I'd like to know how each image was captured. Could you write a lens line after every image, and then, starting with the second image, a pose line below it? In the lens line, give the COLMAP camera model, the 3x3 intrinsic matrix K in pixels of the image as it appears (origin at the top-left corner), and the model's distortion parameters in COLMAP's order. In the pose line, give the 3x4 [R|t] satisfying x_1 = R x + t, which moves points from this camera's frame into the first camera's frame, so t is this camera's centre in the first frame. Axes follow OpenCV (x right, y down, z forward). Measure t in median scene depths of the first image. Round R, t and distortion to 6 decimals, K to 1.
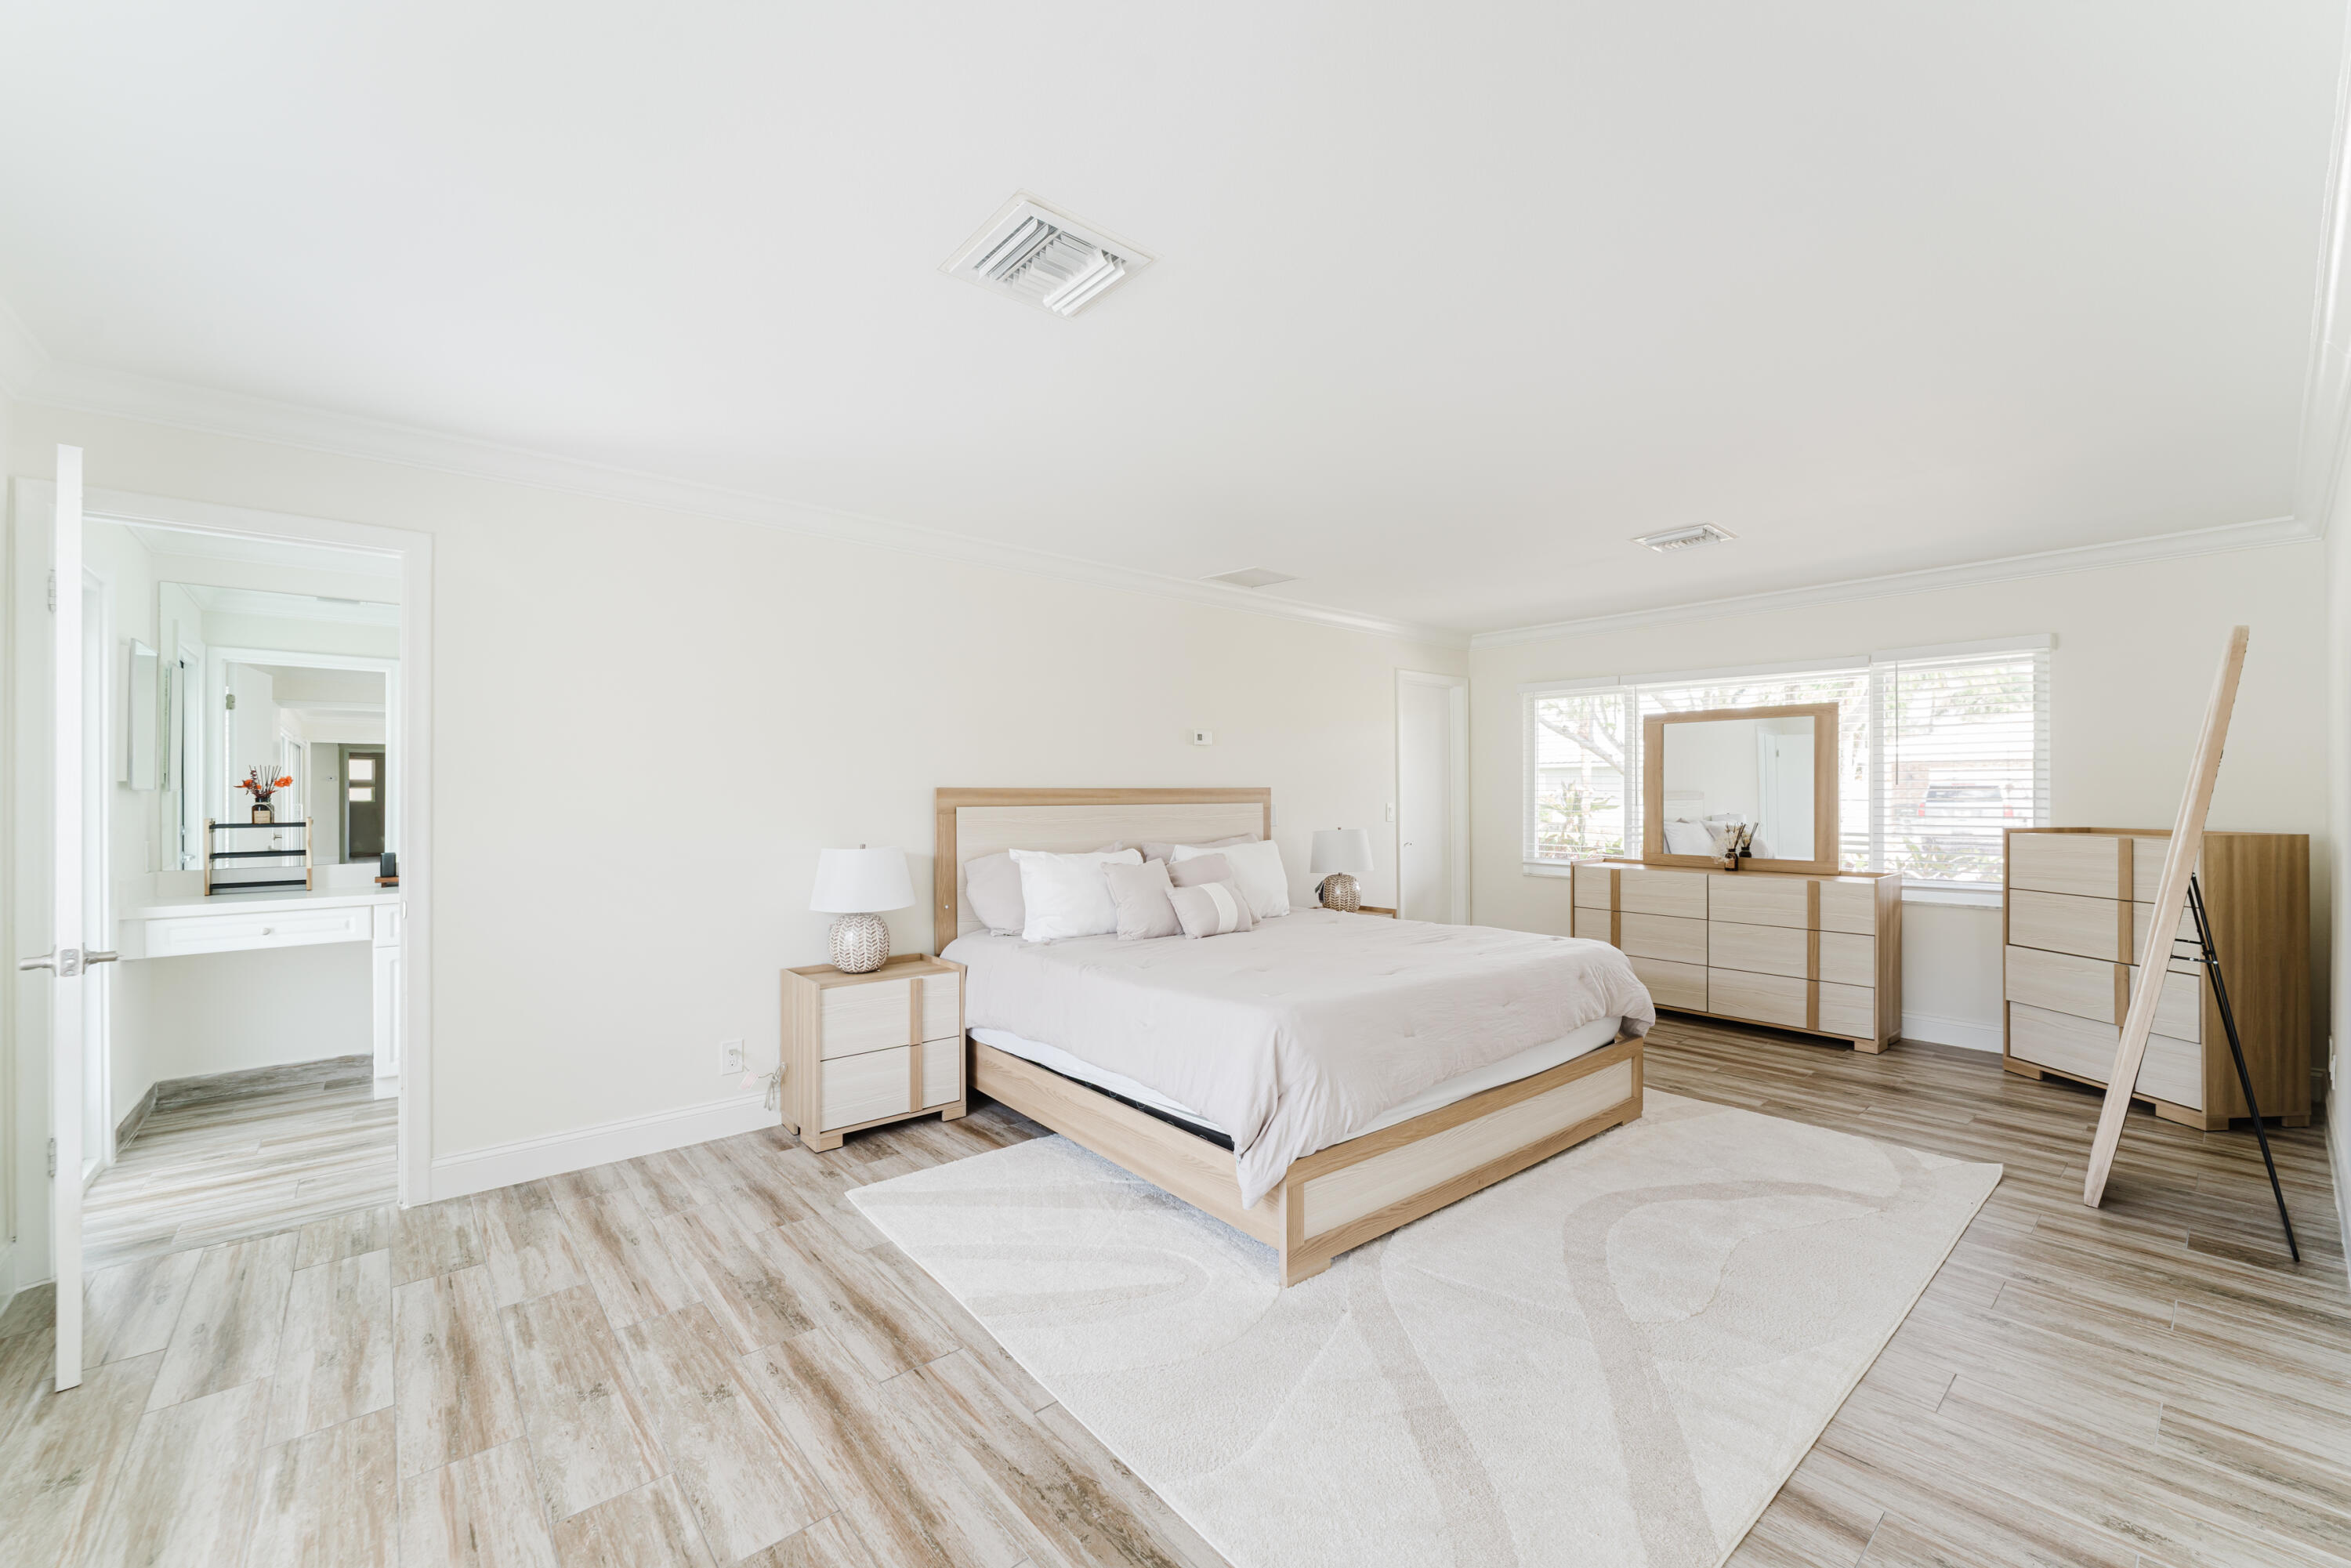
lens RADIAL K [[950.3, 0, 1171.5], [0, 950.3, 789.8], [0, 0, 1]] dist [-0.000557, -0.000021]
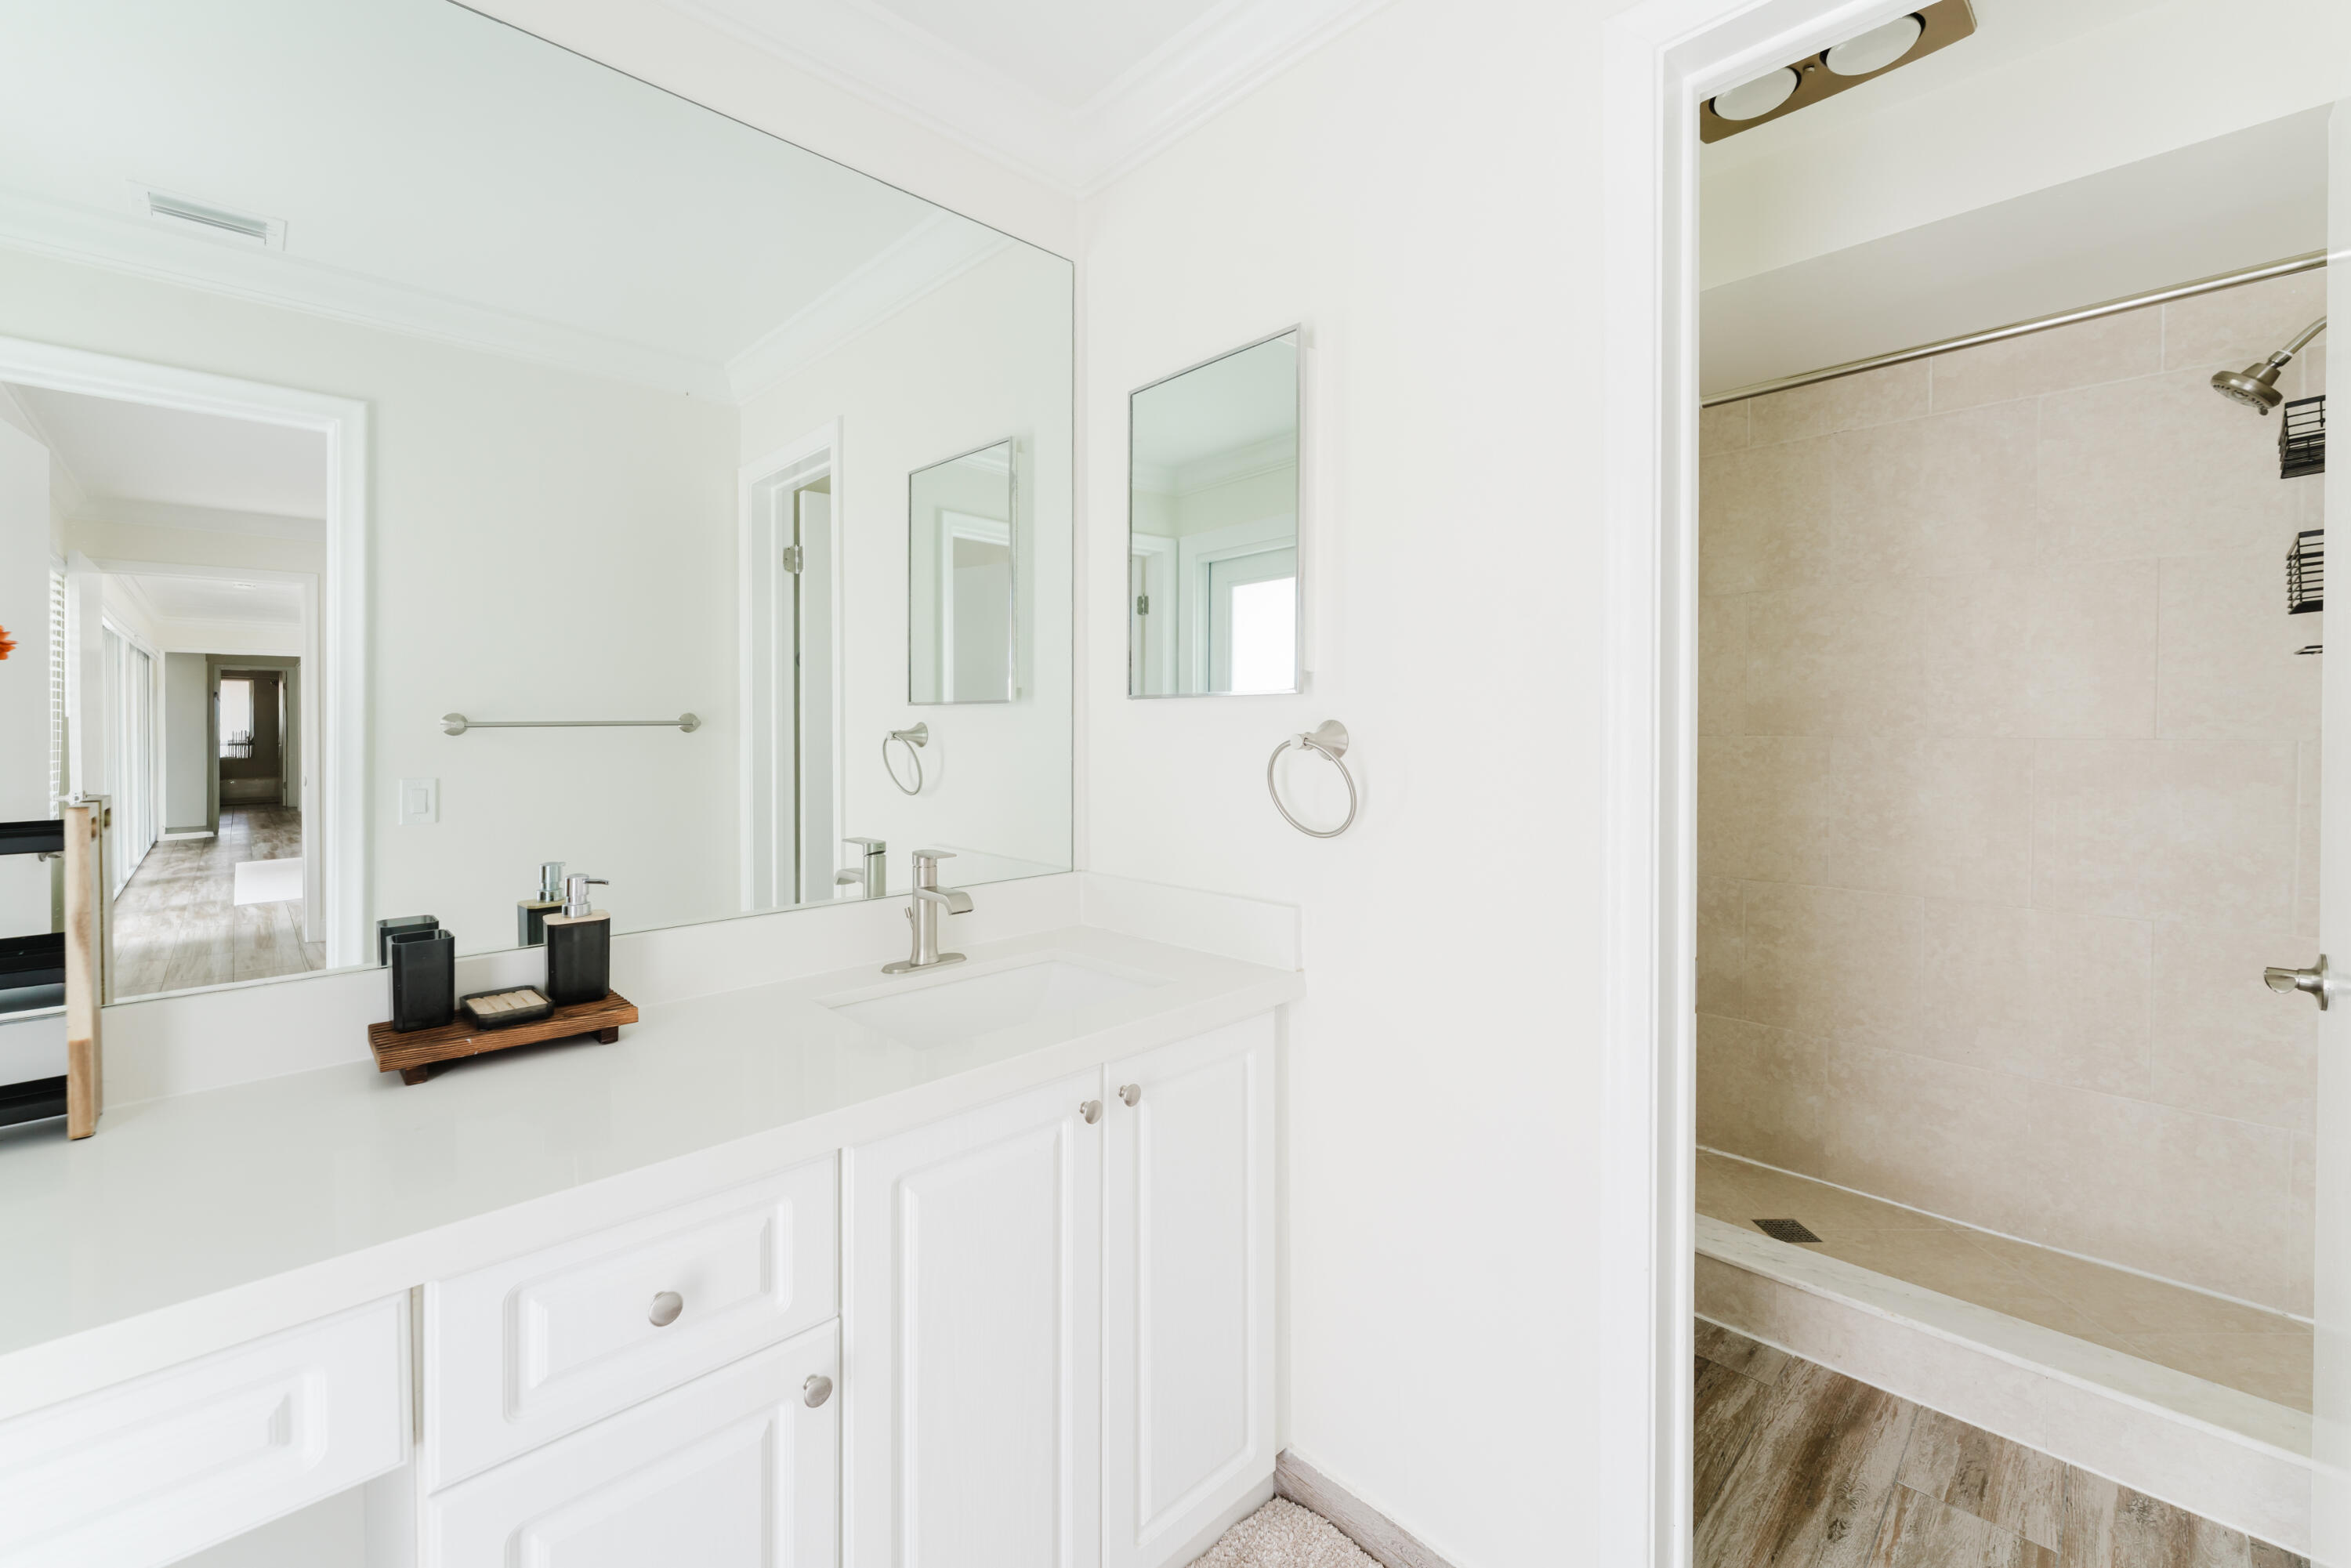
lens RADIAL K [[950.3, 0, 1178.9], [0, 950.3, 759.7], [0, 0, 1]] dist [-0.000557, -0.000021]
pose [[0.996910, 0.003946, 0.078450, -0.342325], [-0.004787, 0.999933, 0.010525, 0.006300], [-0.078404, -0.010868, 0.996862, 0.388467]]
